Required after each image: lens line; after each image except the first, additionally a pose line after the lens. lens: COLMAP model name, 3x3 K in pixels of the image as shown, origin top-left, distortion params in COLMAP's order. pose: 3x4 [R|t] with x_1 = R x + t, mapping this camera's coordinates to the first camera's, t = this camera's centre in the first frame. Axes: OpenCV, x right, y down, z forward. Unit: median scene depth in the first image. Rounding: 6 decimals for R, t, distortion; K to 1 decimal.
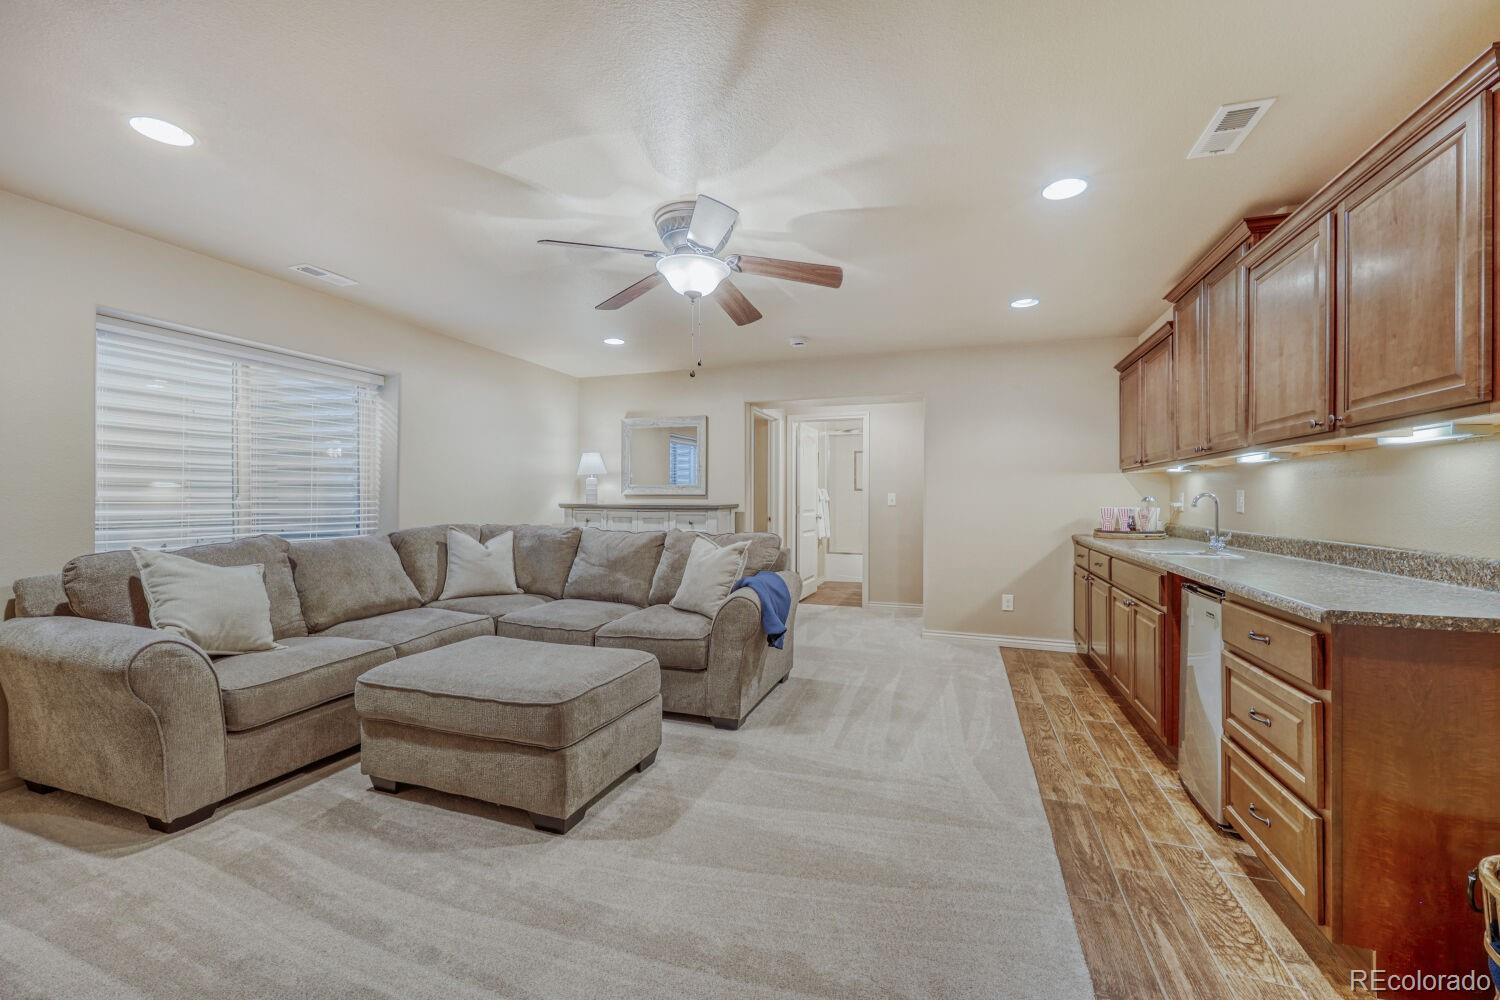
lens RADIAL K [[618.6, 0, 716.8], [0, 618.6, 497.1], [0, 0, 1]] dist [-0.000446, -0.000083]
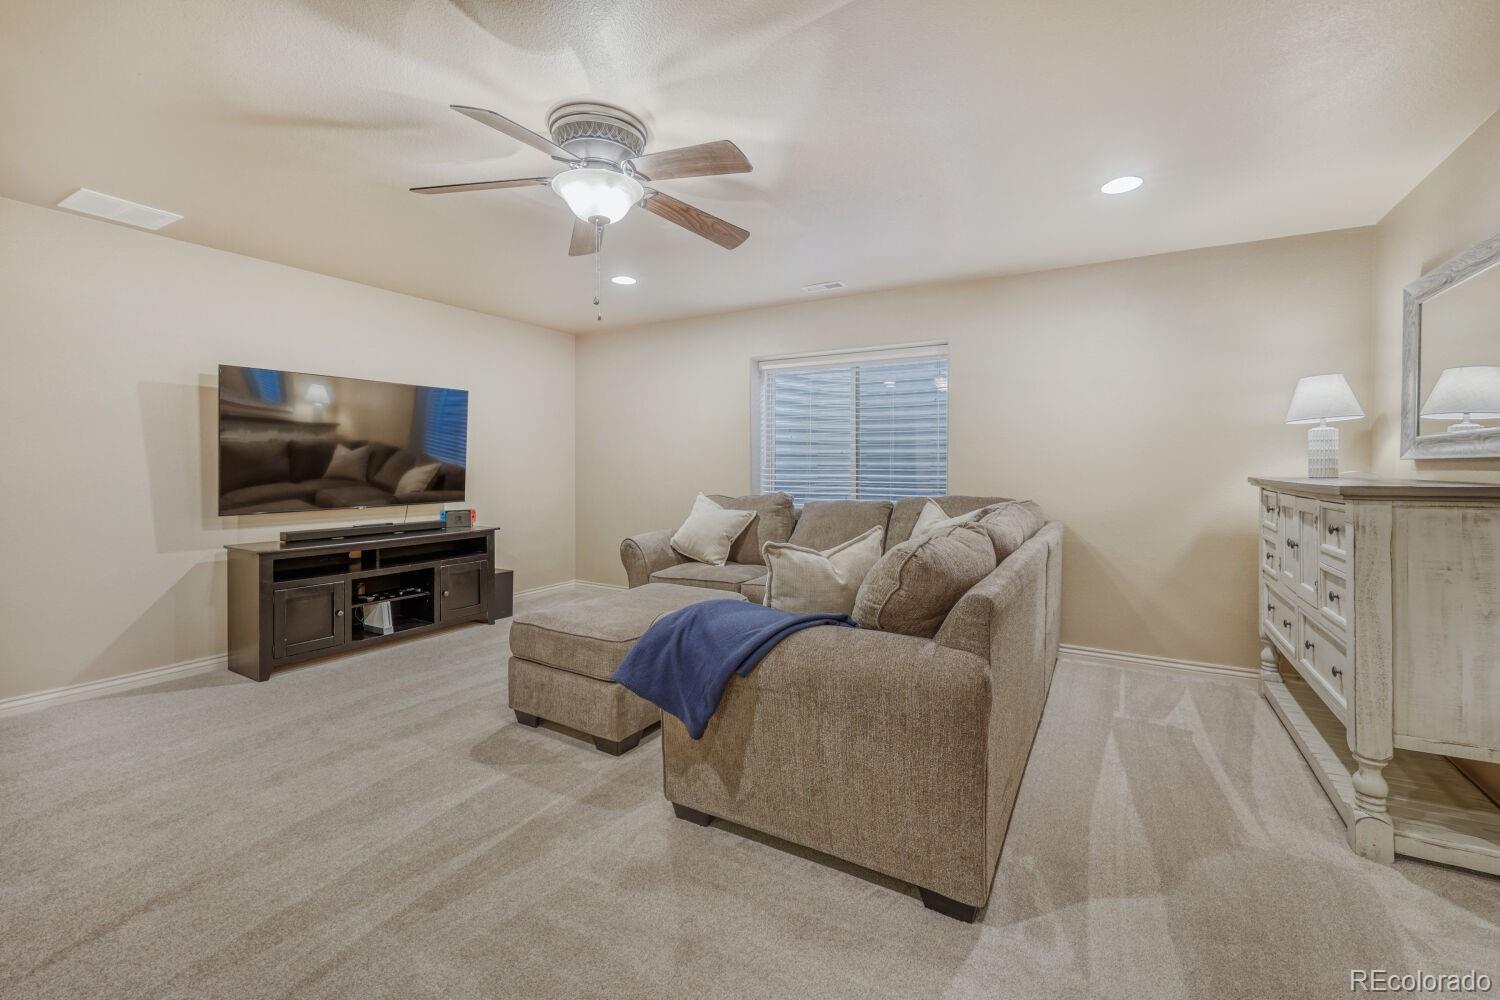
lens RADIAL K [[619.0, 0, 754.9], [0, 619.0, 451.5], [0, 0, 1]] dist [-0.001639, -0.000190]
pose [[-0.161339, -0.025382, -0.986573, 0.757177], [0.002967, 0.999652, -0.026204, 0.005455], [0.986895, -0.007155, -0.161207, 1.332455]]
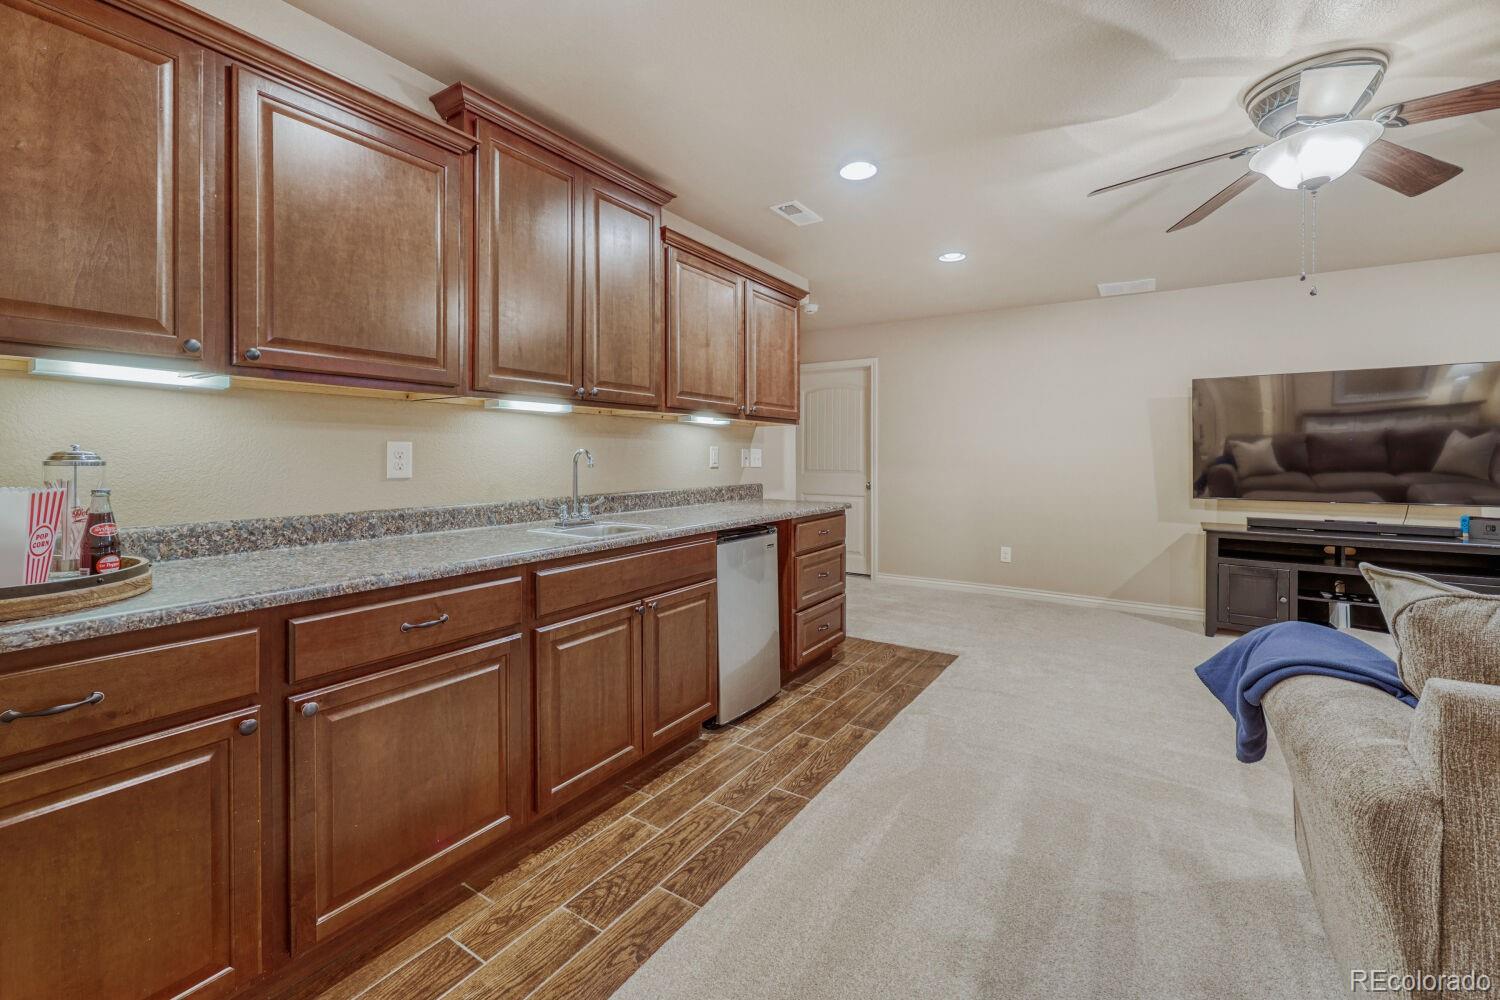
lens RADIAL K [[619.0, 0, 754.9], [0, 619.0, 451.5], [0, 0, 1]] dist [-0.001639, -0.000190]
pose [[-0.977716, -0.007102, 0.209812, 0.450138], [-0.007445, 0.999972, -0.000846, -0.007176], [-0.209800, -0.002390, -0.977741, 1.849378]]
